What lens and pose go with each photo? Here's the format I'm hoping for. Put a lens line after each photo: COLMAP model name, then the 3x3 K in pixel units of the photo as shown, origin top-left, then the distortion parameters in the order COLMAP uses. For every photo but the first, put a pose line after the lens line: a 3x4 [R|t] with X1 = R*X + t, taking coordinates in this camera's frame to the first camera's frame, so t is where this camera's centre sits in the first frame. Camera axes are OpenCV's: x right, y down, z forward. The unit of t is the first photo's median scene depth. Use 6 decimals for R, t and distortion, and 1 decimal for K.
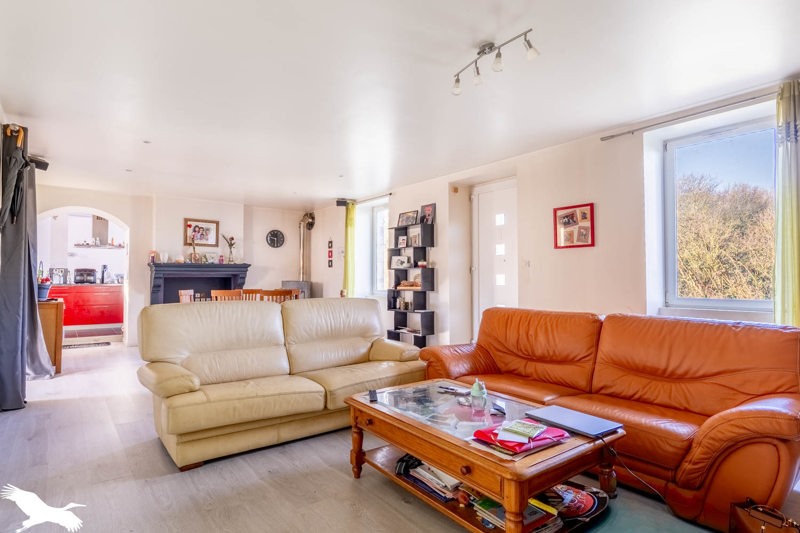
lens RADIAL K [[433.2, 0, 400.0], [0, 433.2, 271.3], [0, 0, 1]] dist [-0.001117, -0.000107]
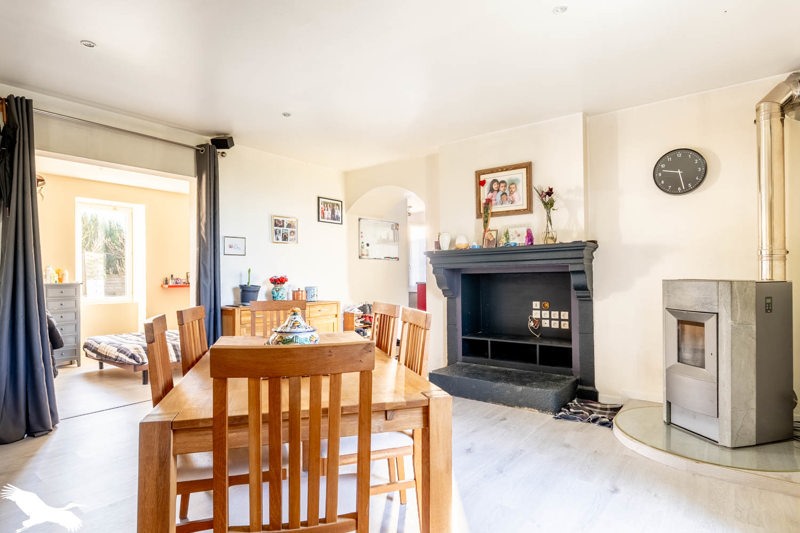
lens RADIAL K [[417.8, 0, 399.7], [0, 417.8, 270.6], [0, 0, 1]] dist [0.000143, -0.000157]
pose [[0.242939, -0.014363, -0.969935, 0.019840], [0.027956, 0.999579, -0.007800, 0.011870], [0.969639, -0.025221, 0.243238, 0.739644]]
